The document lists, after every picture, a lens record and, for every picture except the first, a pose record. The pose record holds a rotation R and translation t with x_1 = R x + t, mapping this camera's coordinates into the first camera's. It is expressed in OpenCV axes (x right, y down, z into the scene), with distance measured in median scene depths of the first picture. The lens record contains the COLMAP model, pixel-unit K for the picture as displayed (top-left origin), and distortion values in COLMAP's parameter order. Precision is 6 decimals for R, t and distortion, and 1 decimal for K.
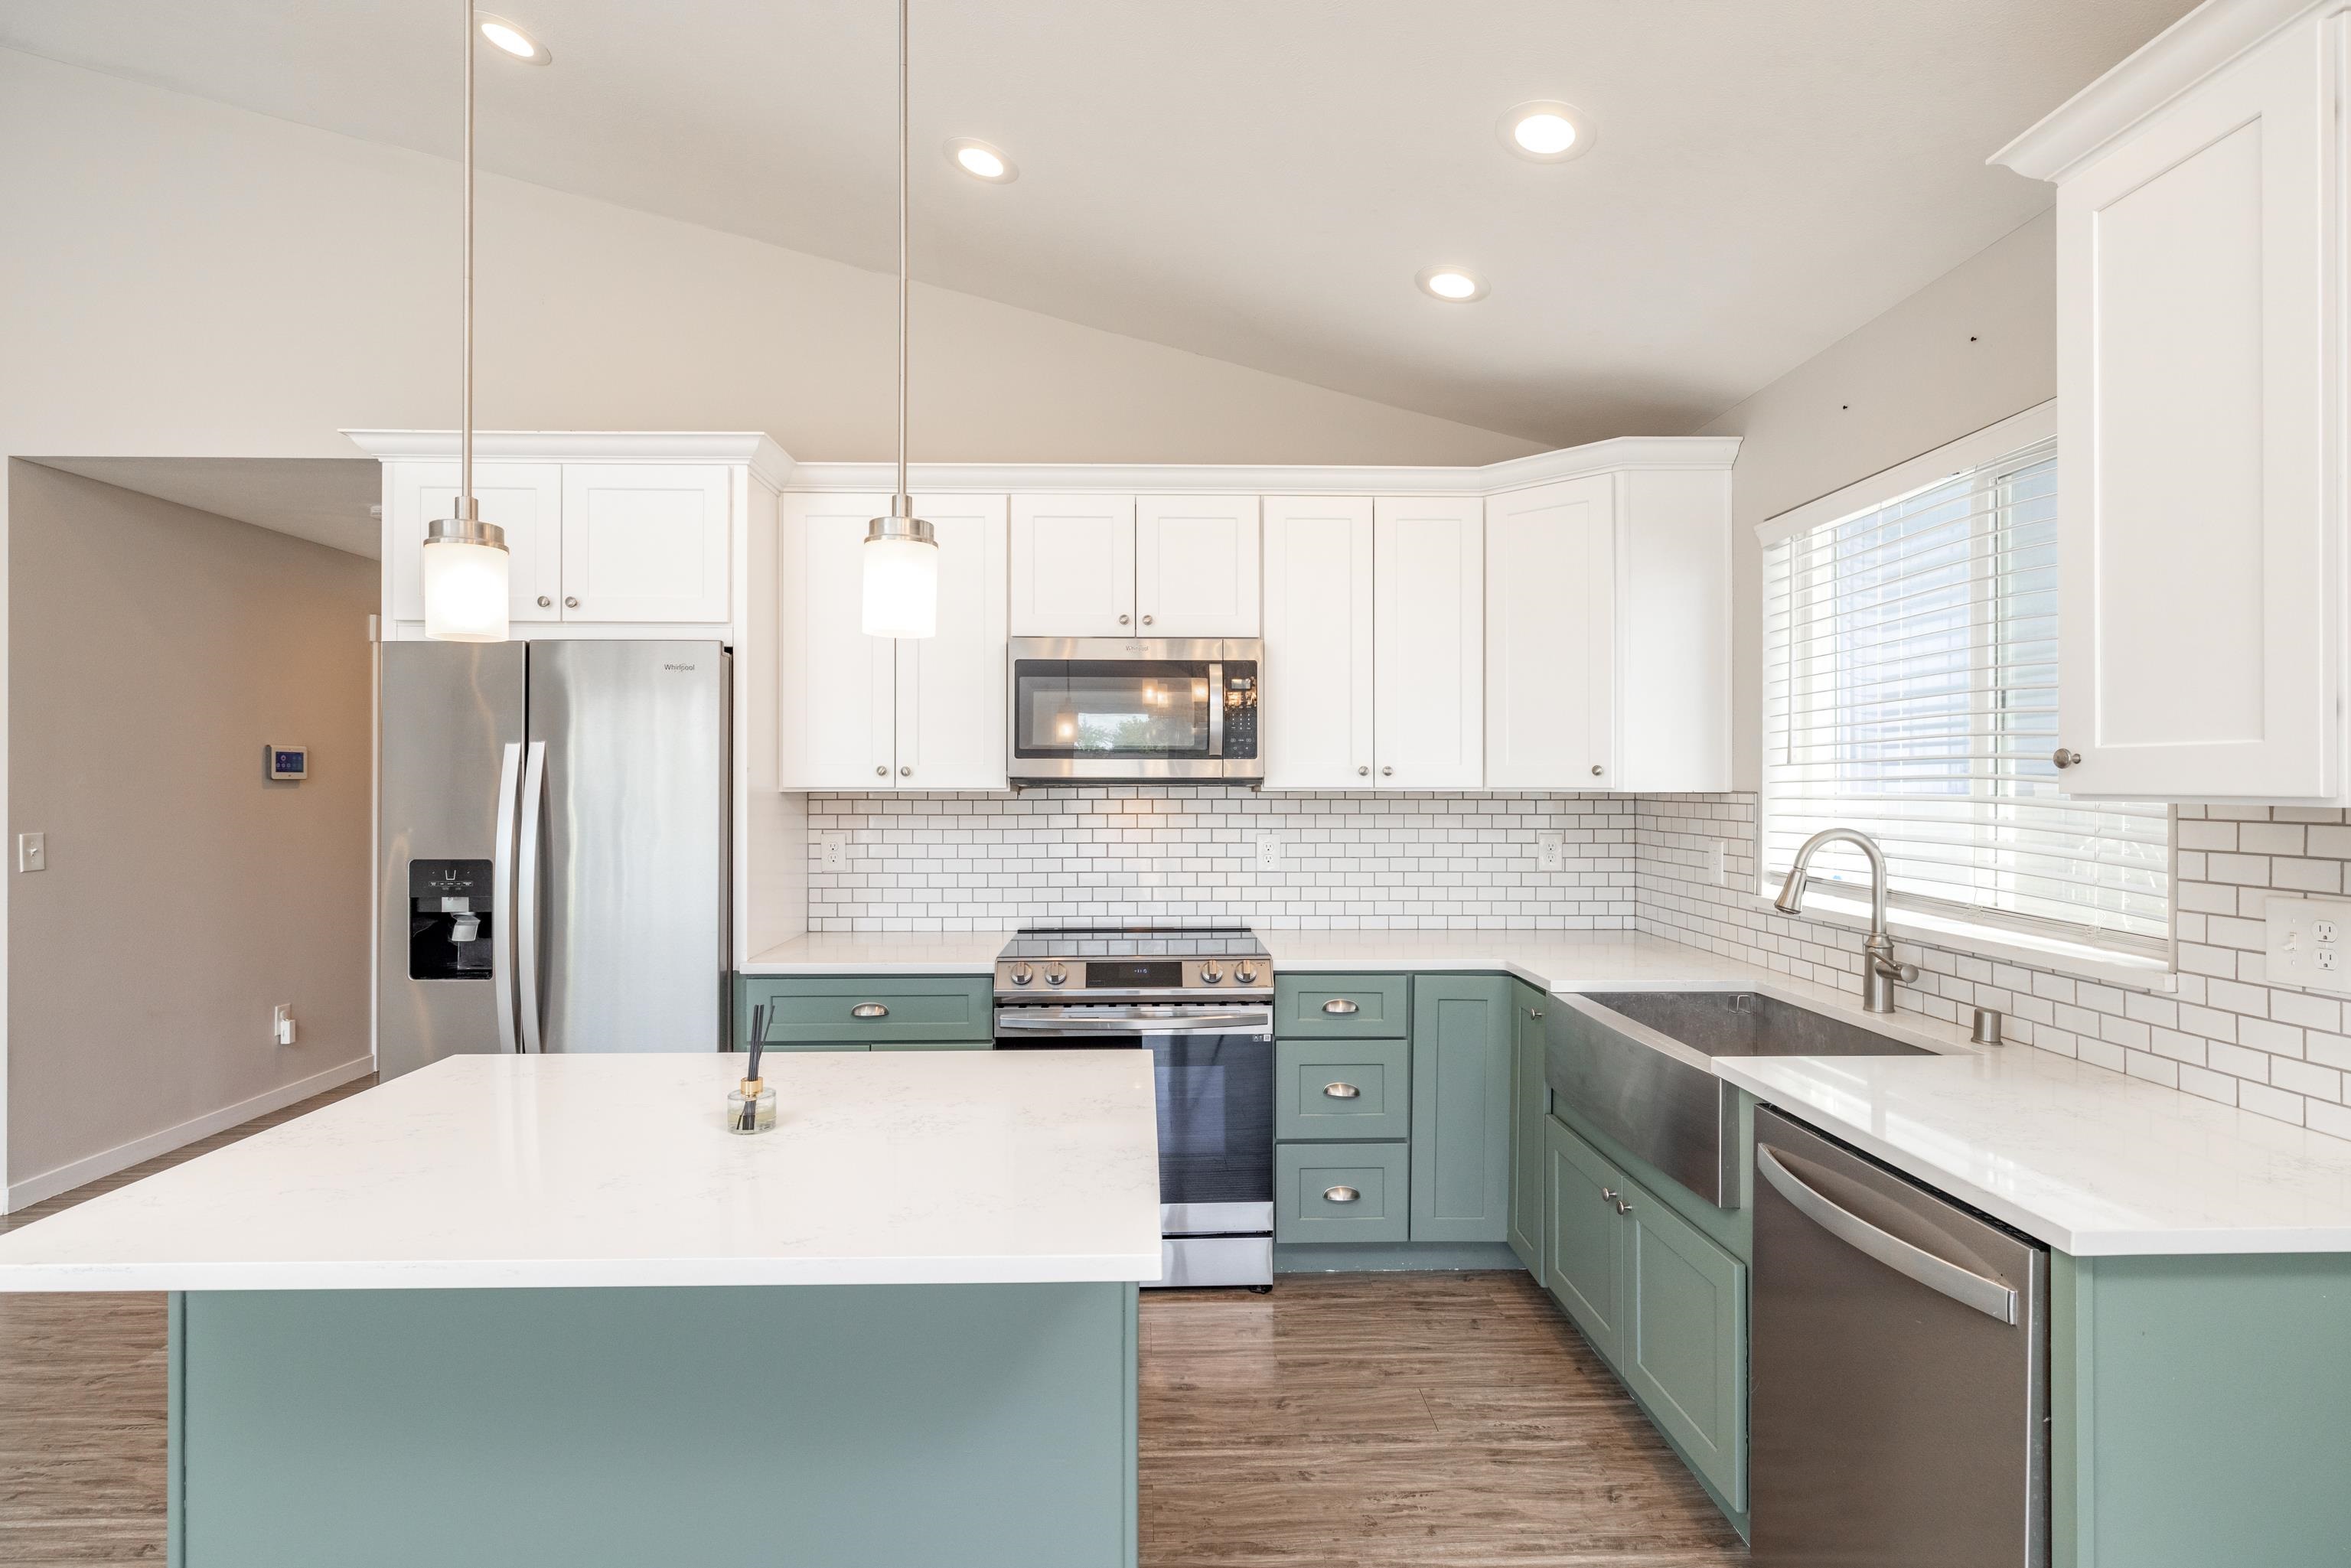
lens RADIAL K [[1127.8, 0, 1167.3], [0, 1127.8, 779.6], [0, 0, 1]] dist [-0.002838, 0.000295]
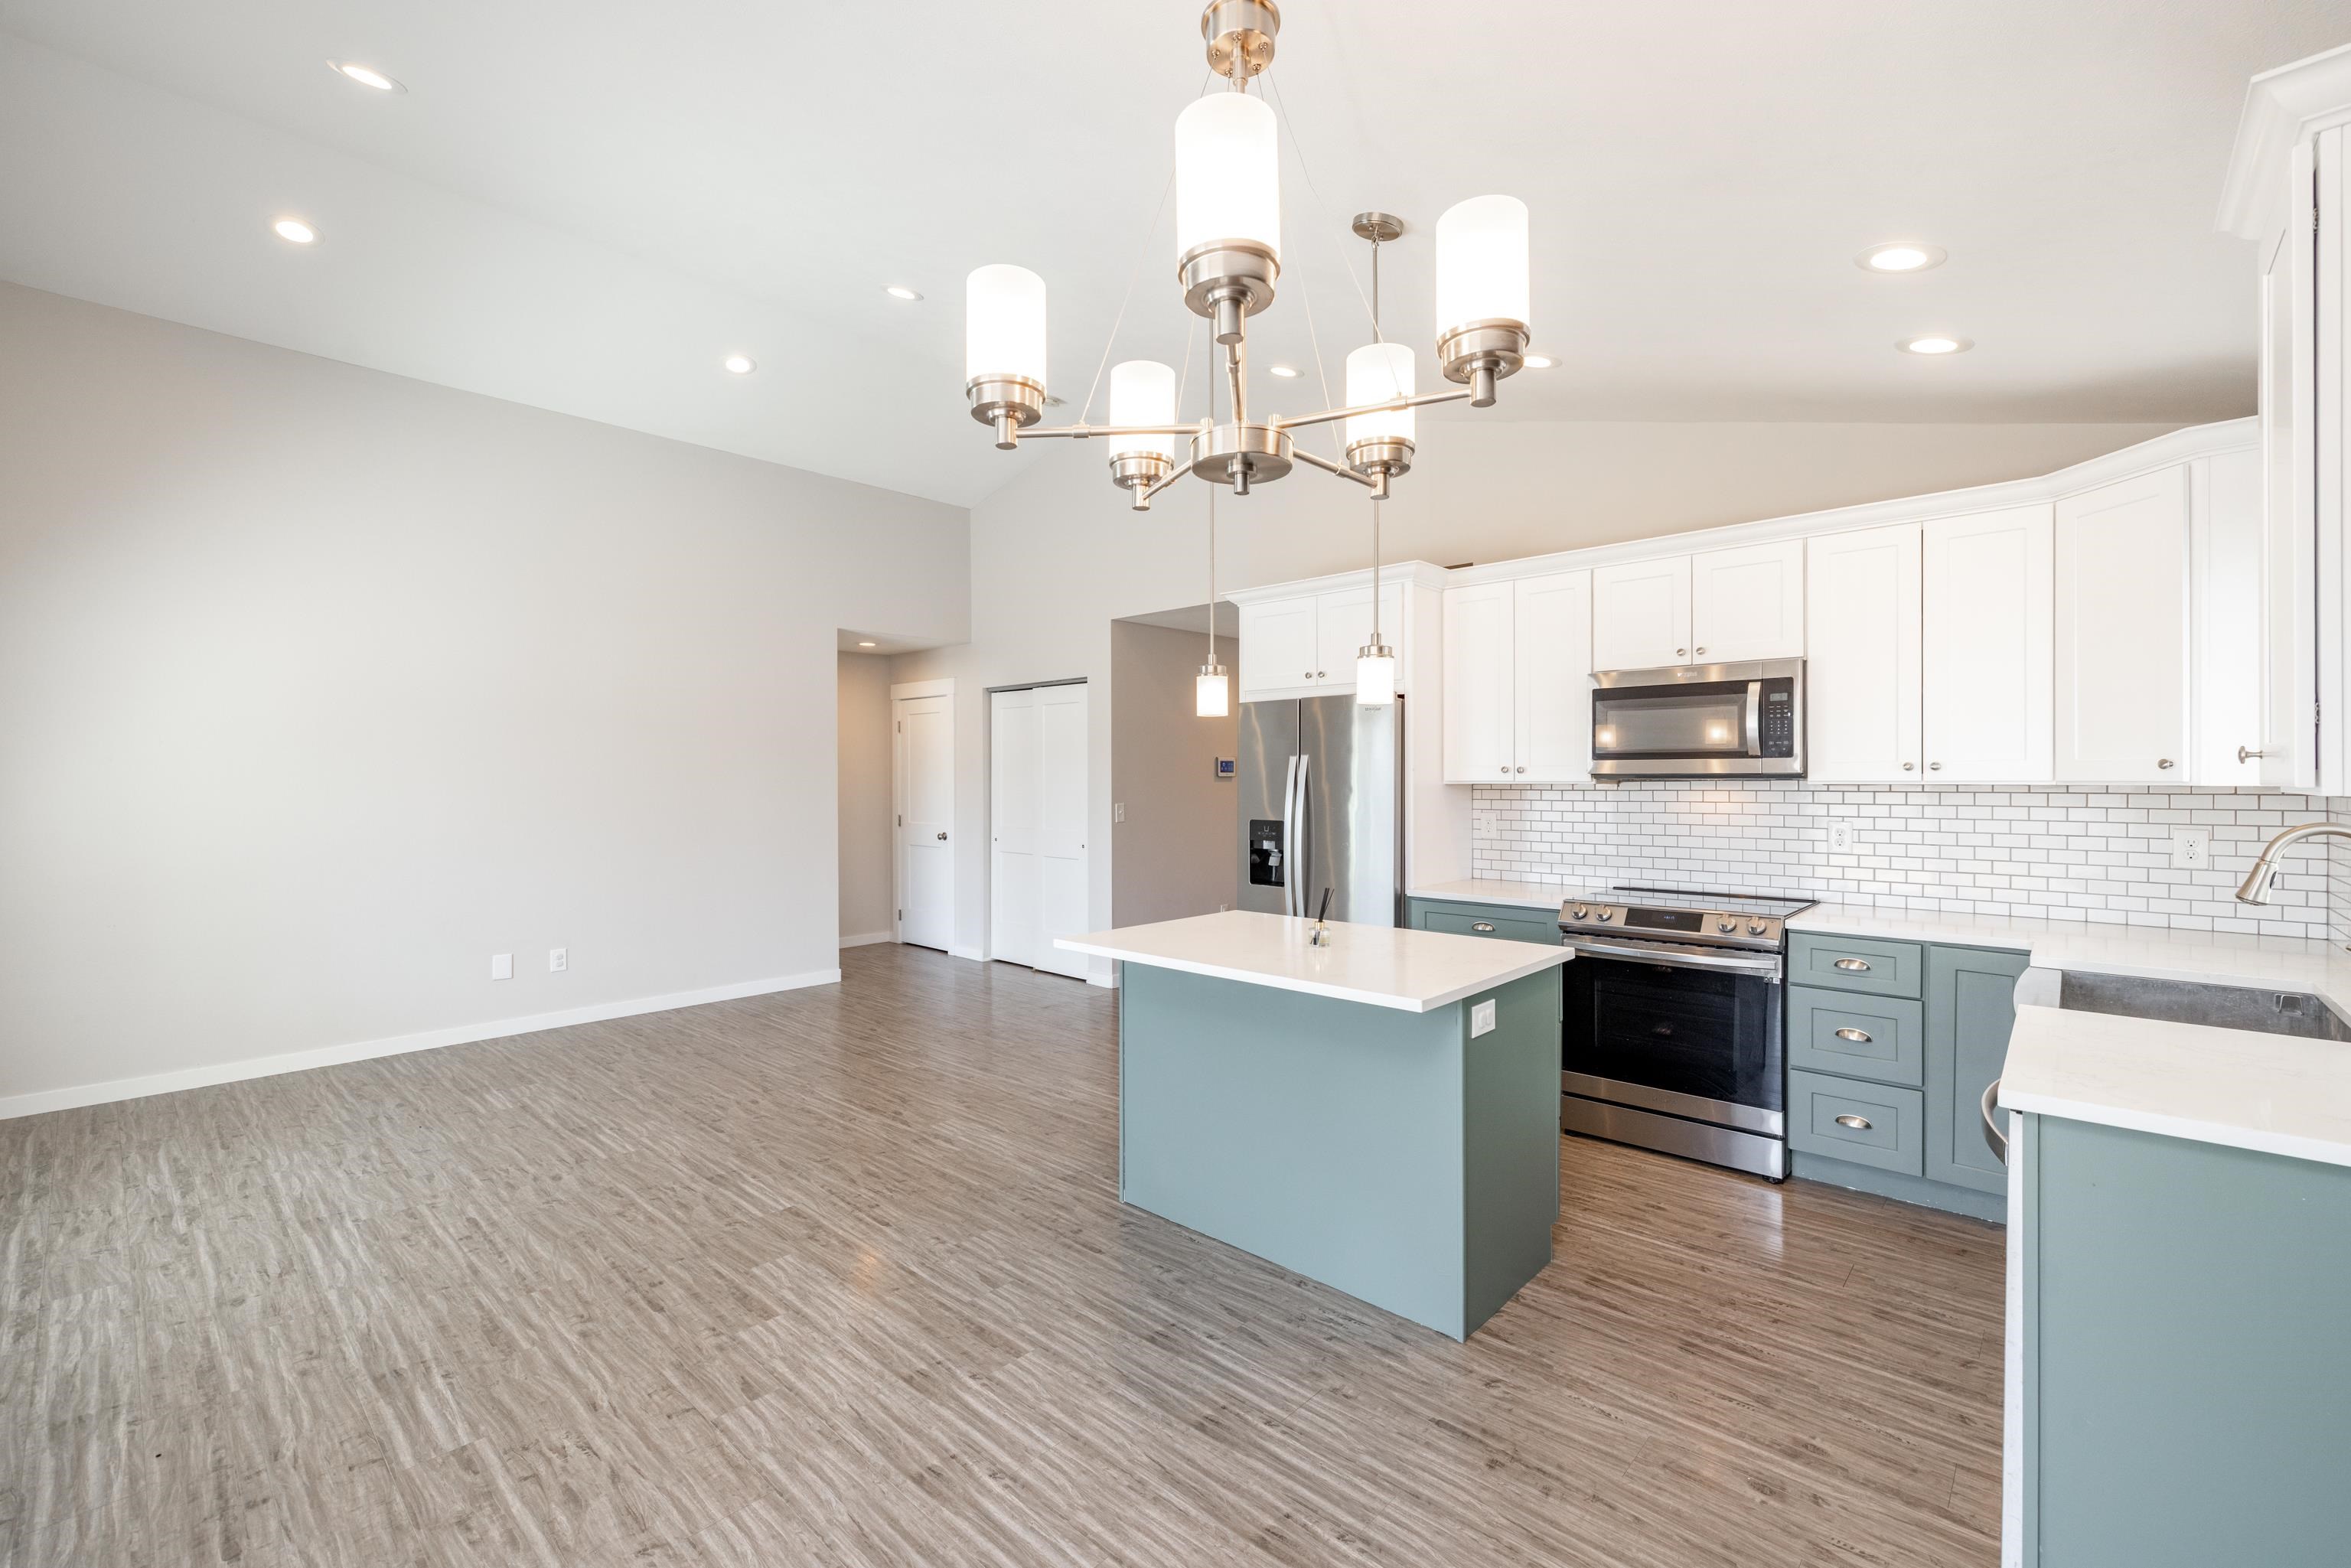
lens RADIAL K [[994.3, 0, 1160.1], [0, 994.3, 778.2], [0, 0, 1]] dist [0.001069, 0.000012]
pose [[0.707311, -0.001559, -0.706901, 0.363415], [0.004232, 0.999989, 0.002030, -0.001211], [0.706890, -0.004427, 0.707310, -0.250345]]
